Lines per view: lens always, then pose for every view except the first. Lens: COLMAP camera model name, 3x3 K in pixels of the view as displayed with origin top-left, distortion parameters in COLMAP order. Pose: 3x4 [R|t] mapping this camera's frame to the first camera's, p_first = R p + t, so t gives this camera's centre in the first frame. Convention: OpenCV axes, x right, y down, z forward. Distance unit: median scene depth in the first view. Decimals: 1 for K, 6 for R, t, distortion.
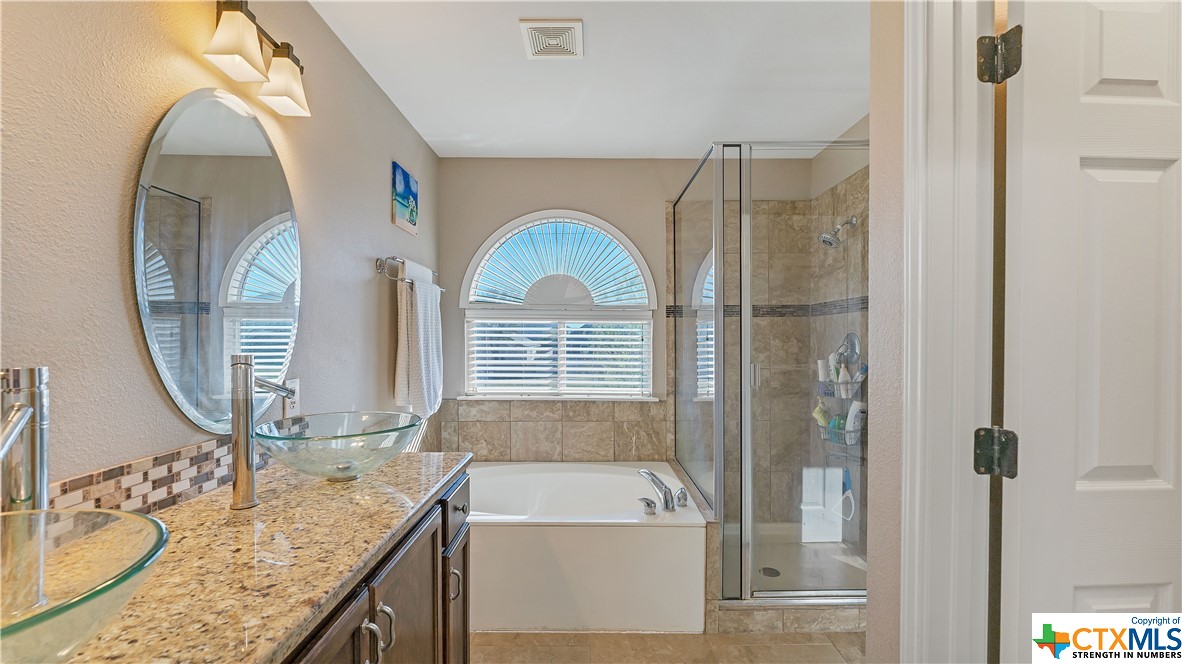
lens RADIAL K [[491.8, 0, 587.7], [0, 491.8, 339.2], [0, 0, 1]] dist [-0.000116, -0.000094]
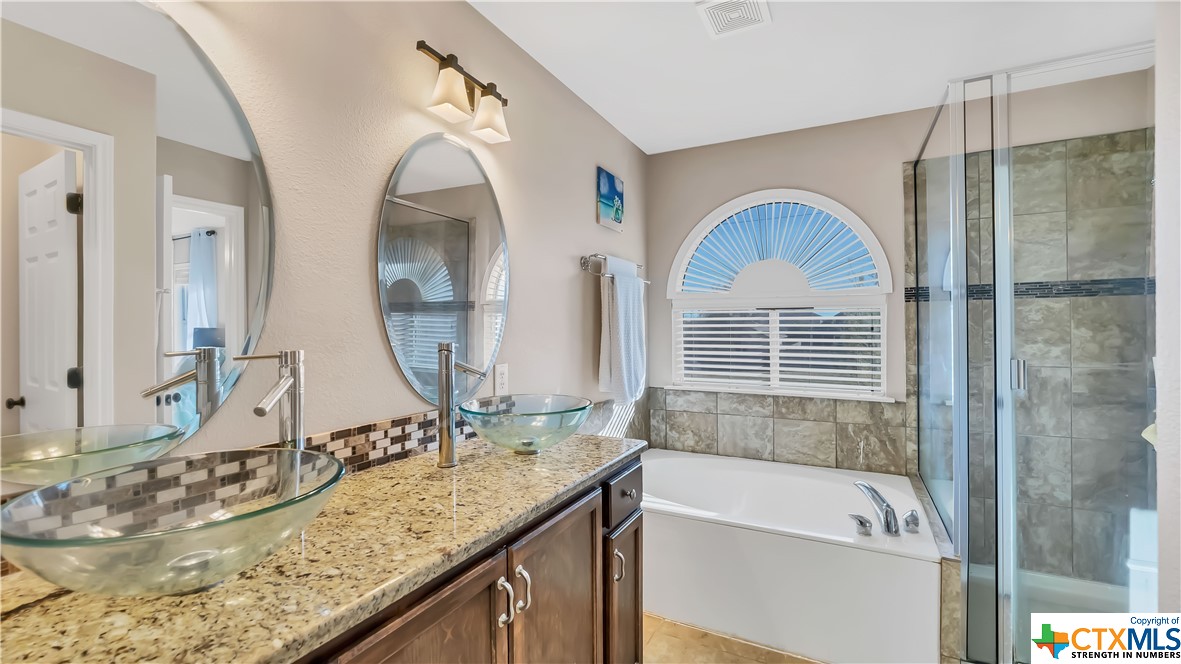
lens RADIAL K [[491.4, 0, 593.3], [0, 491.4, 326.2], [0, 0, 1]] dist [-0.000116, -0.000094]
pose [[0.892460, -0.008504, -0.451047, 0.098376], [0.005328, 0.999951, -0.008309, 0.000833], [0.451096, 0.005012, 0.892462, 0.031891]]
